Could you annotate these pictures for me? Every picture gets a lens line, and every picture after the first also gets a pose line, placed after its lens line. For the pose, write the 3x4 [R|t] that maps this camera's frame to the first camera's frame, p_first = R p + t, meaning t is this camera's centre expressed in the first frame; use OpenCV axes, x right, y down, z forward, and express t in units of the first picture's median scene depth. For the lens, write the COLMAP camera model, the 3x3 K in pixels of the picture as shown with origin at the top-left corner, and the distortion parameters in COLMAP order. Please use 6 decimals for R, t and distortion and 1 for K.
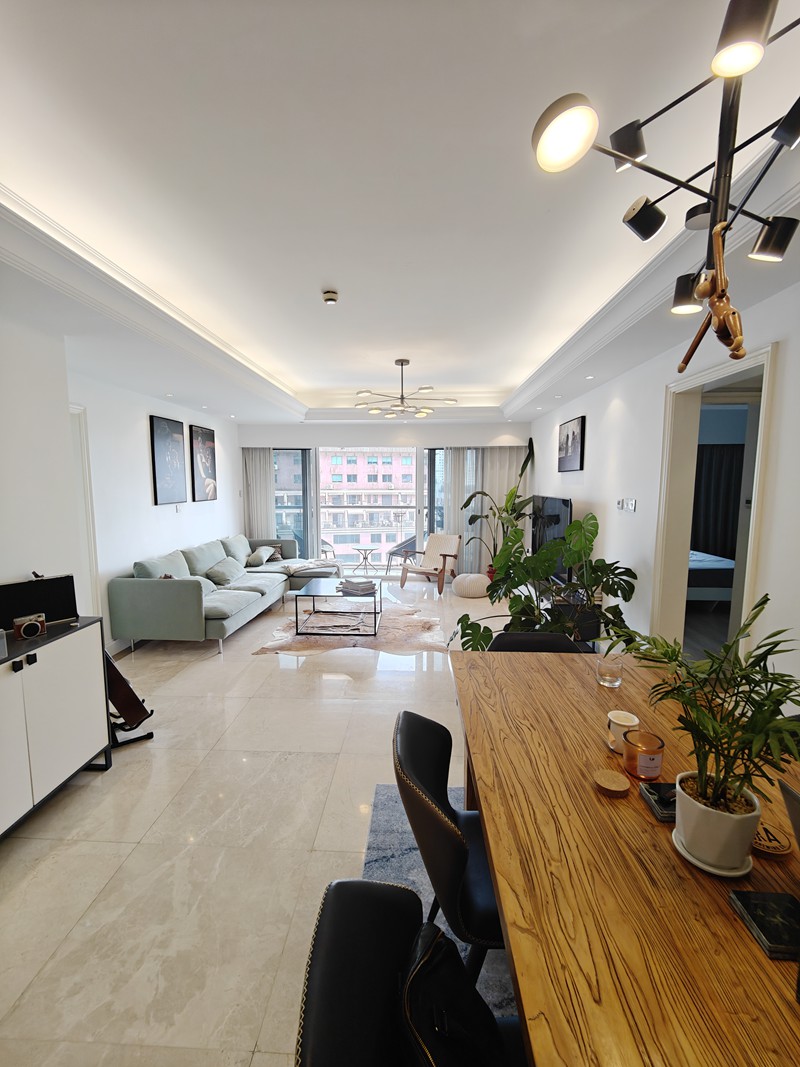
lens RADIAL K [[462.3, 0, 394.7], [0, 462.3, 535.9], [0, 0, 1]] dist [0.033764, -0.027574]
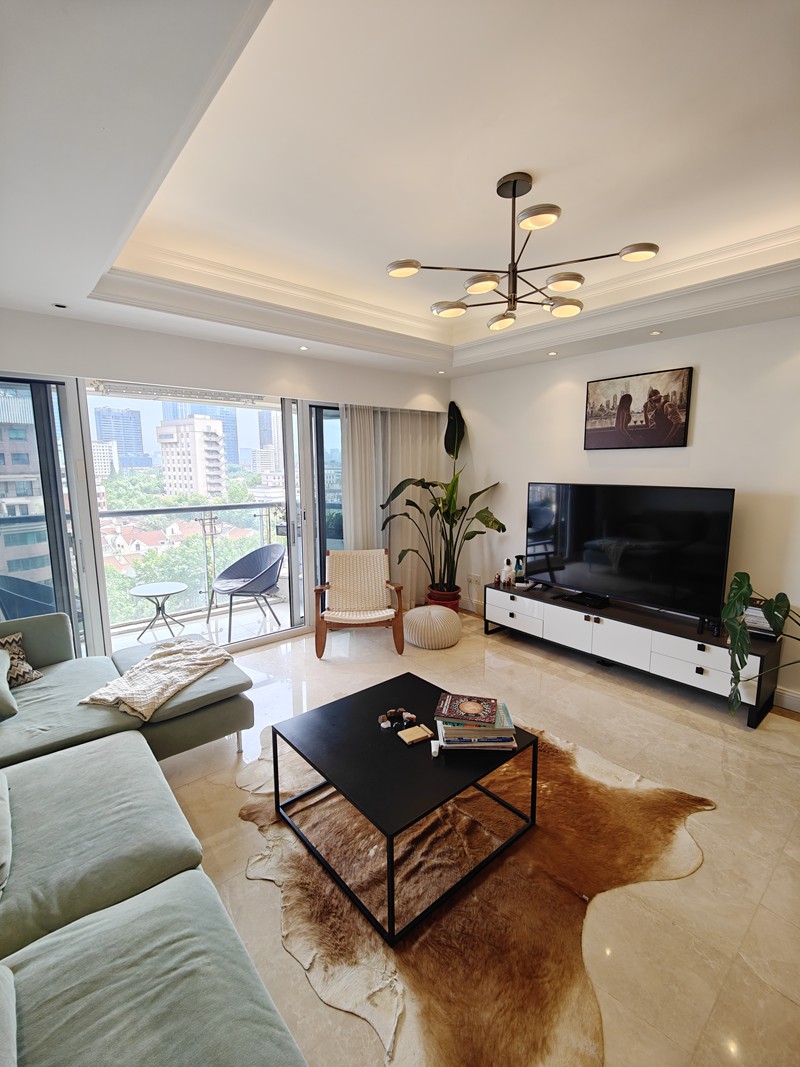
lens RADIAL K [[469.8, 0, 400.0], [0, 469.8, 533.5], [0, 0, 1]] dist [-0.000364, -0.000397]
pose [[0.727502, -0.099865, 0.678799, -0.303330], [0.078795, 0.994965, 0.061930, -0.066541], [-0.681566, 0.008432, 0.731708, 0.583020]]
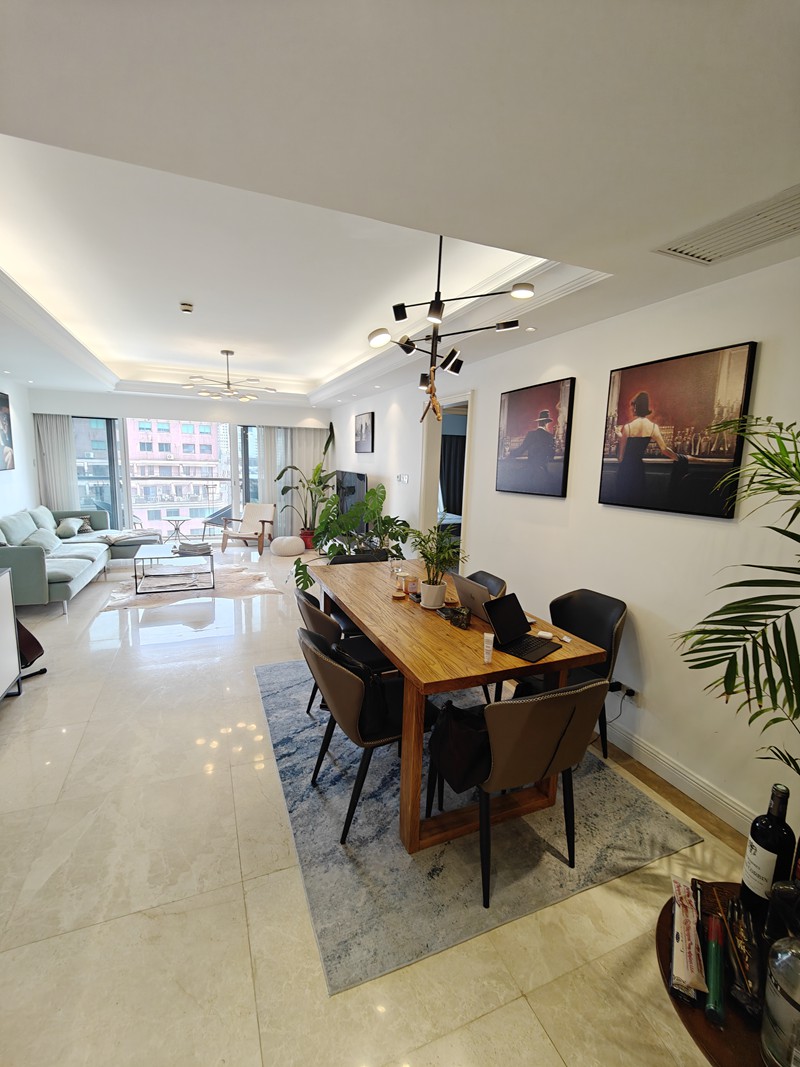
lens RADIAL K [[462.3, 0, 394.7], [0, 462.3, 535.9], [0, 0, 1]] dist [0.033764, -0.027574]
pose [[0.903078, -0.044871, 0.427125, -0.095740], [0.020815, 0.997931, 0.060827, 0.015707], [-0.428971, -0.046041, 0.902144, -0.193247]]
